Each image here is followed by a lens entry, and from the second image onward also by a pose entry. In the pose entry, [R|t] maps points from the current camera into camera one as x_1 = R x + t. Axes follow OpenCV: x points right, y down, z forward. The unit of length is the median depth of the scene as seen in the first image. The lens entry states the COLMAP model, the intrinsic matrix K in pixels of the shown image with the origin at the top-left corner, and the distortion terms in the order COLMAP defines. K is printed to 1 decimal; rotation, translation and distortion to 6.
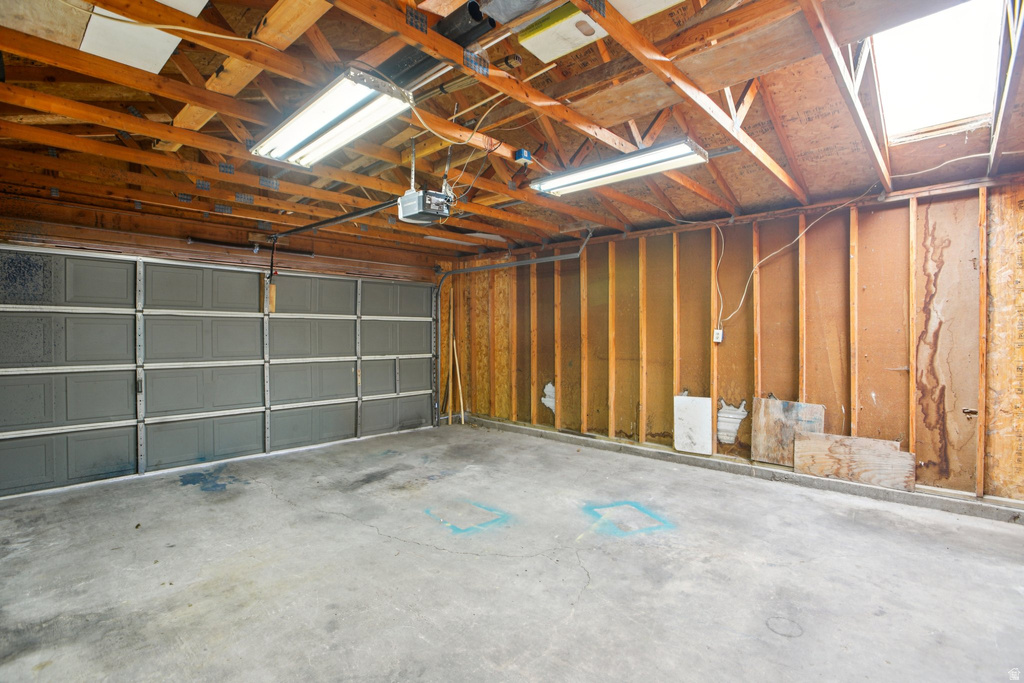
lens RADIAL K [[481.2, 0, 510.2], [0, 481.2, 337.2], [0, 0, 1]] dist [-0.054447, 0.022975]
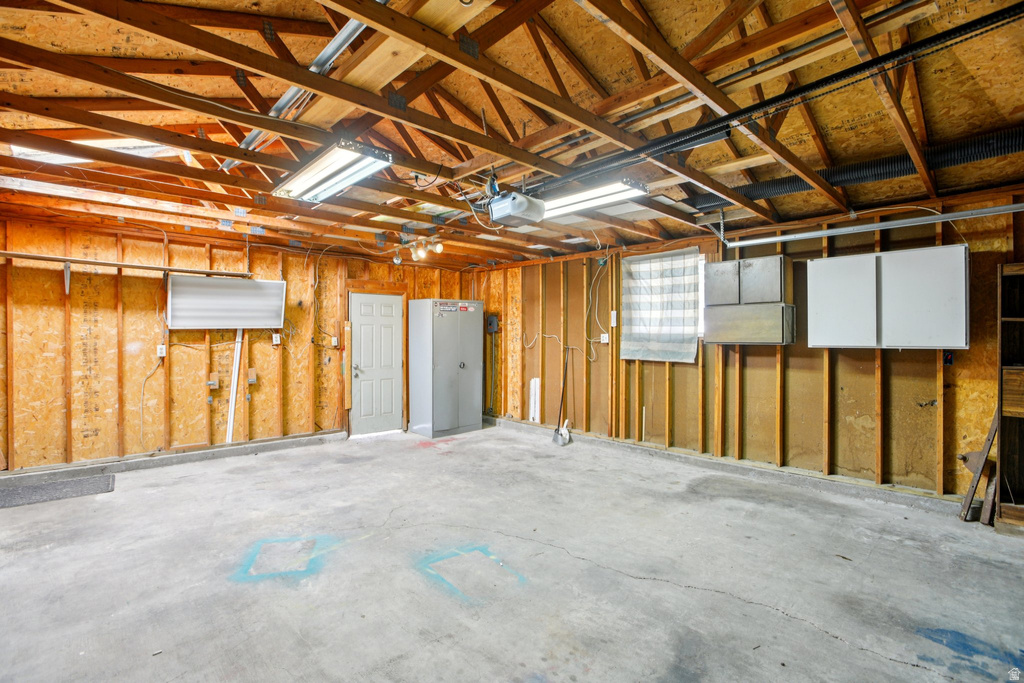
lens RADIAL K [[481.2, 0, 510.2], [0, 481.2, 337.2], [0, 0, 1]] dist [-0.054447, 0.022975]
pose [[-0.997873, 0.000060, 0.065196, -0.223765], [0.000106, 1.000000, 0.000706, -0.013500], [-0.065195, 0.000711, -0.997872, 1.917570]]
